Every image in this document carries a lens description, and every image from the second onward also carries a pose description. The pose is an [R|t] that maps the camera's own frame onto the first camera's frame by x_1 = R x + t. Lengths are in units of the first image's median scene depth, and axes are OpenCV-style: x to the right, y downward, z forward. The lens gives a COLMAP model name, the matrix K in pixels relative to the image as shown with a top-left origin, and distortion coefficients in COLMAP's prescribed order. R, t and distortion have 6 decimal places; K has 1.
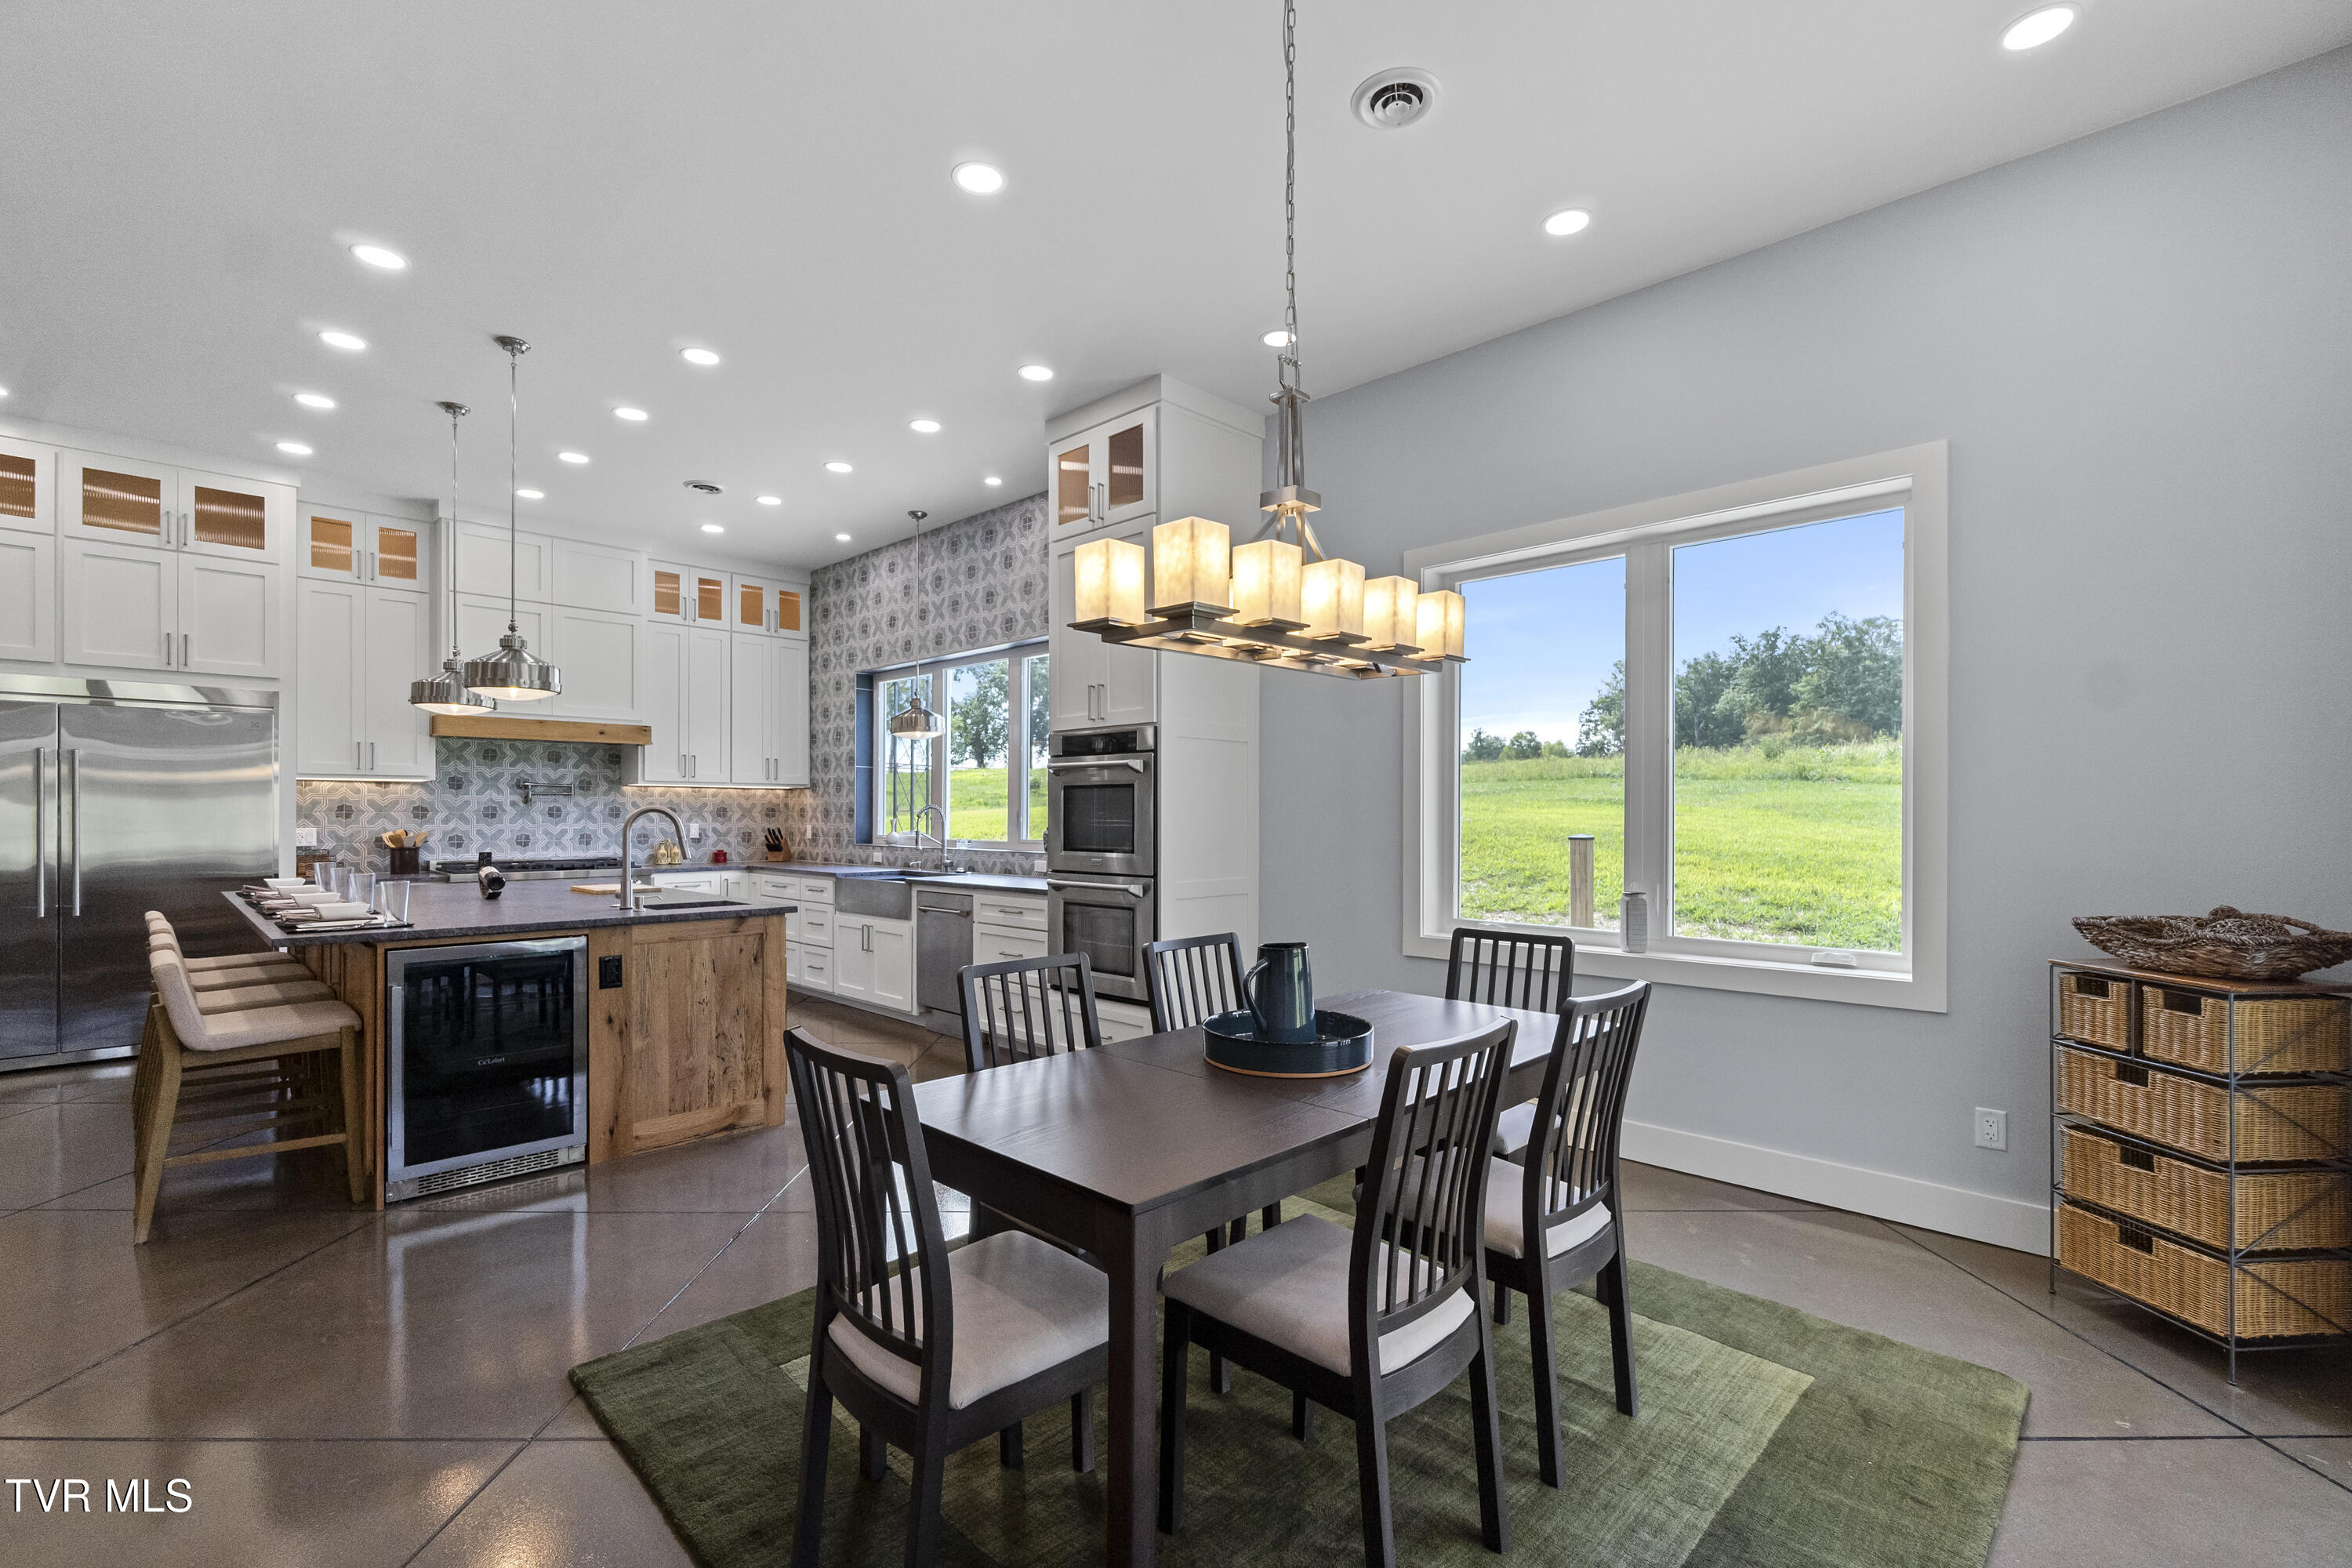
lens RADIAL K [[1032.1, 0, 1169.0], [0, 1032.1, 812.4], [0, 0, 1]] dist [-0.004337, 0.000330]
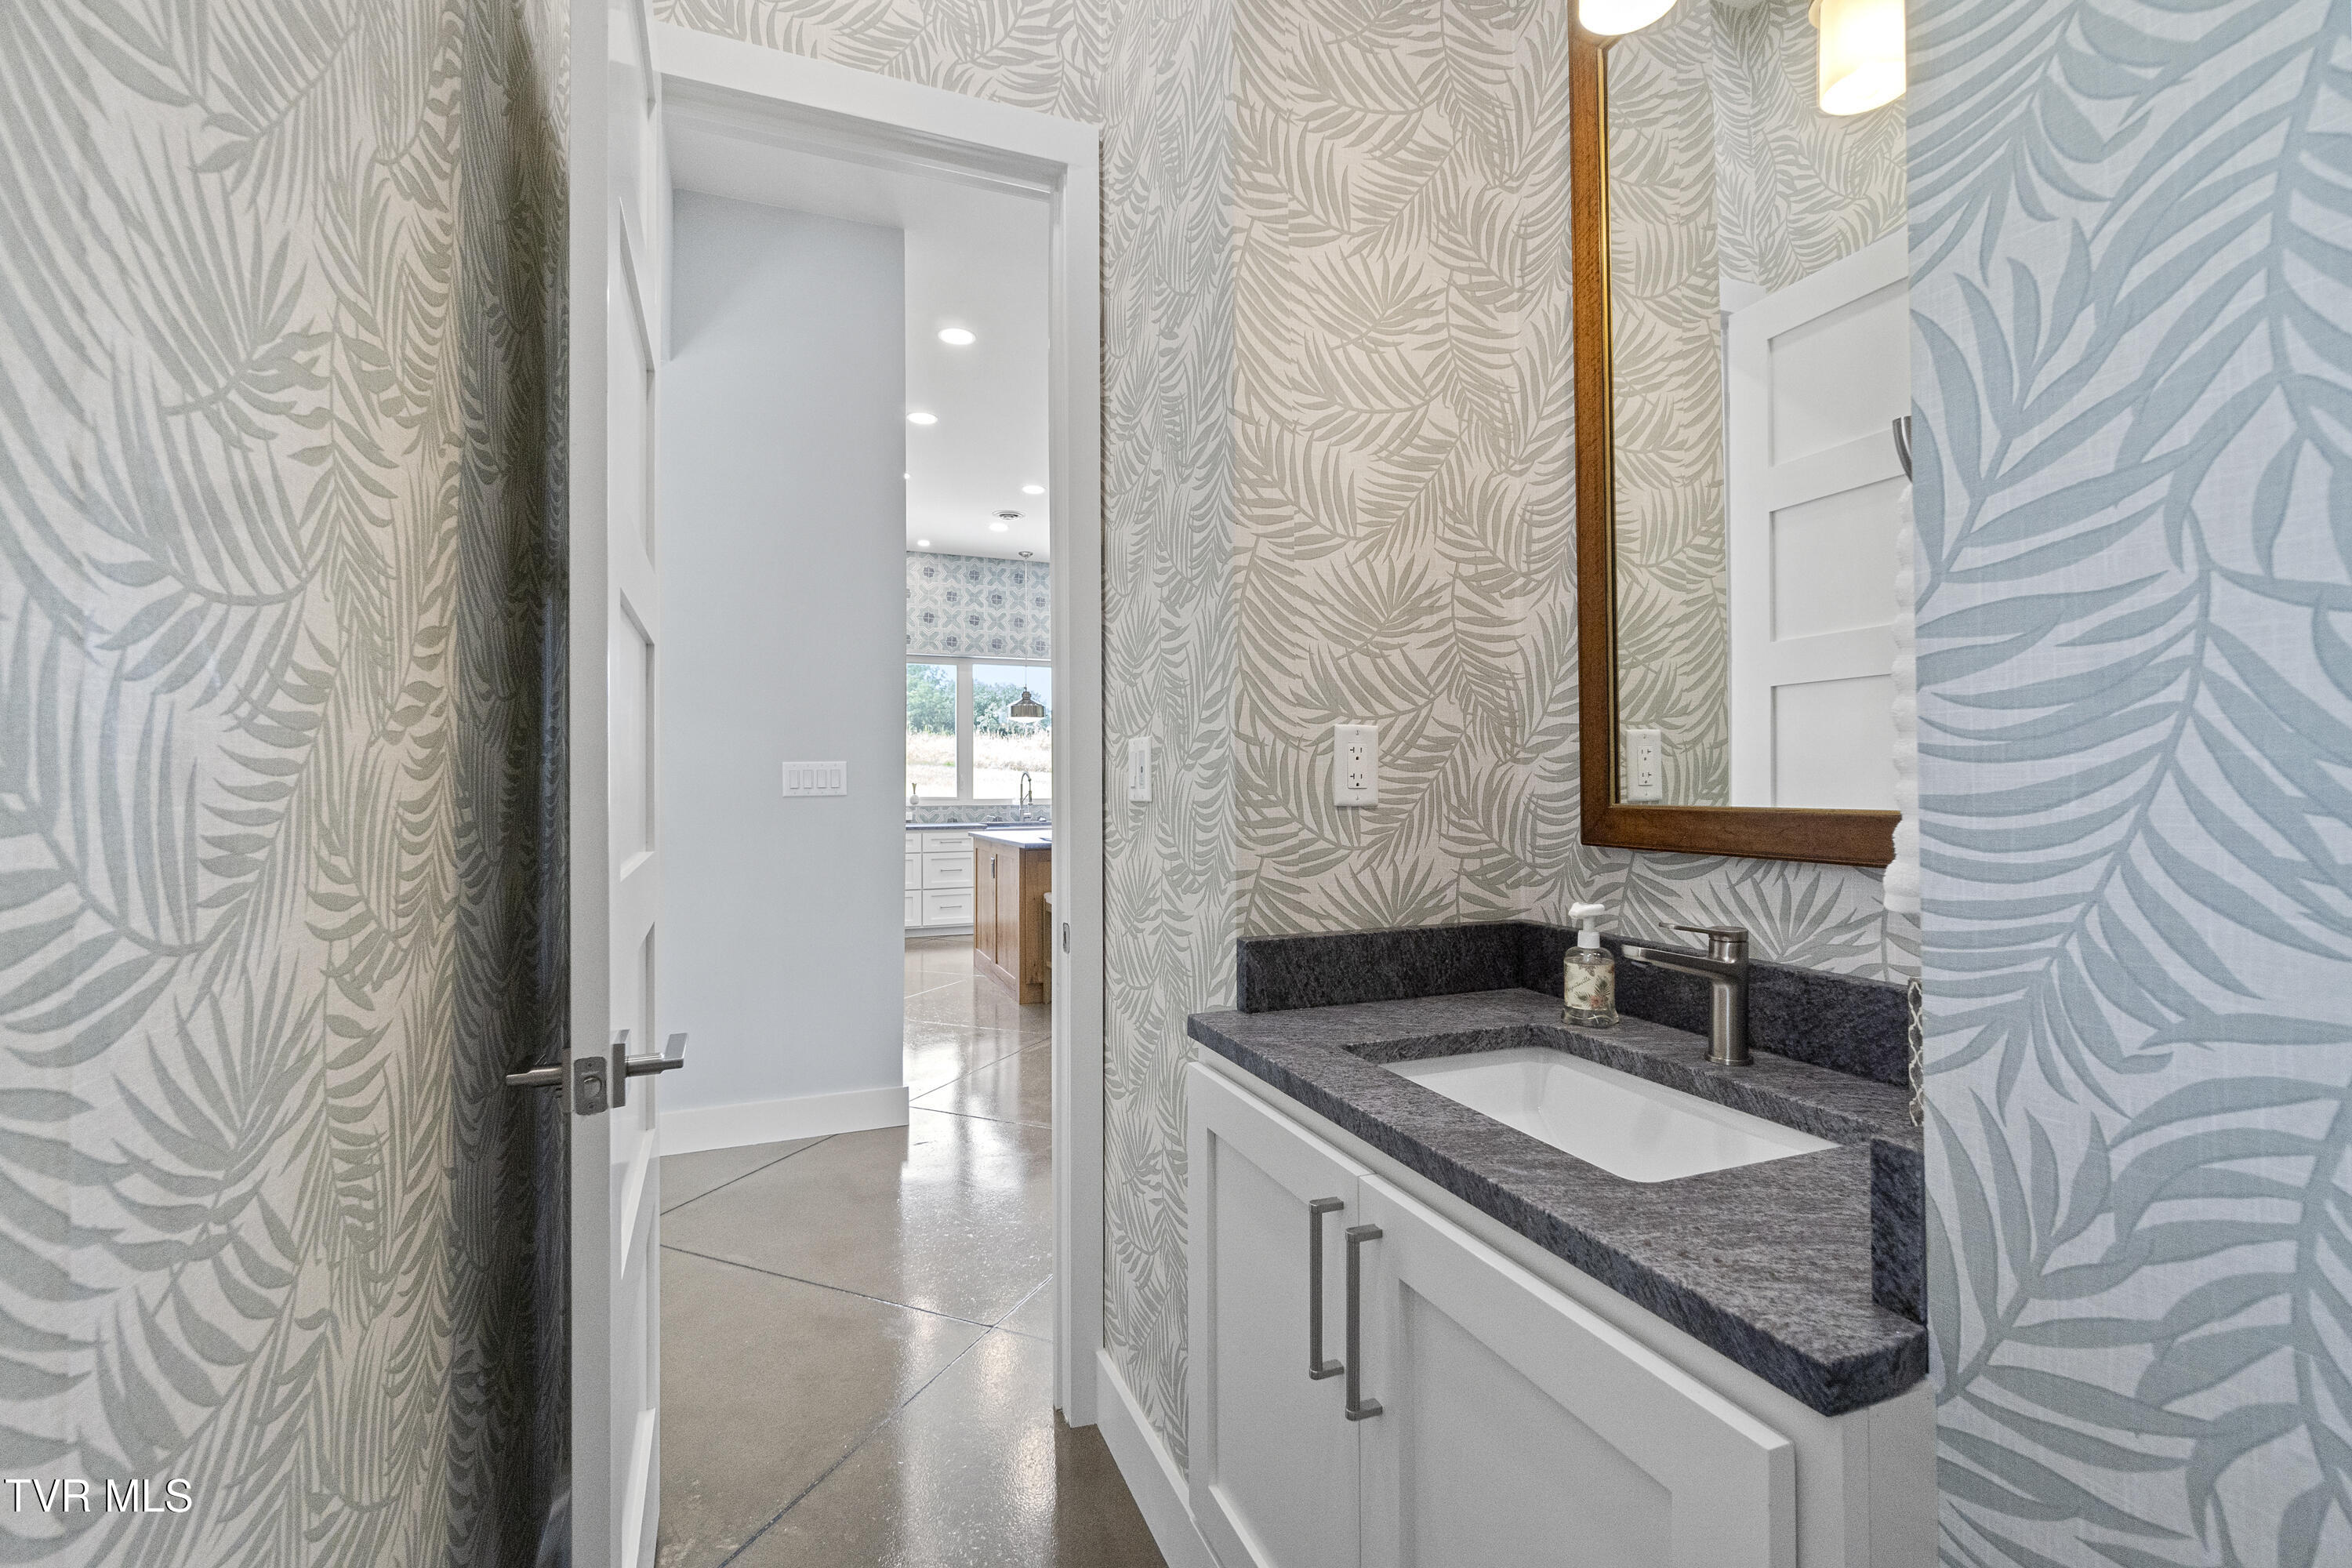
lens RADIAL K [[1019.0, 0, 1179.7], [0, 1019.0, 792.8], [0, 0, 1]] dist [-0.001008, -0.000113]
pose [[0.409799, -0.003541, 0.912169, -1.310065], [0.002024, 0.999994, 0.002972, 0.016089], [-0.912174, 0.000628, 0.409803, 0.268530]]
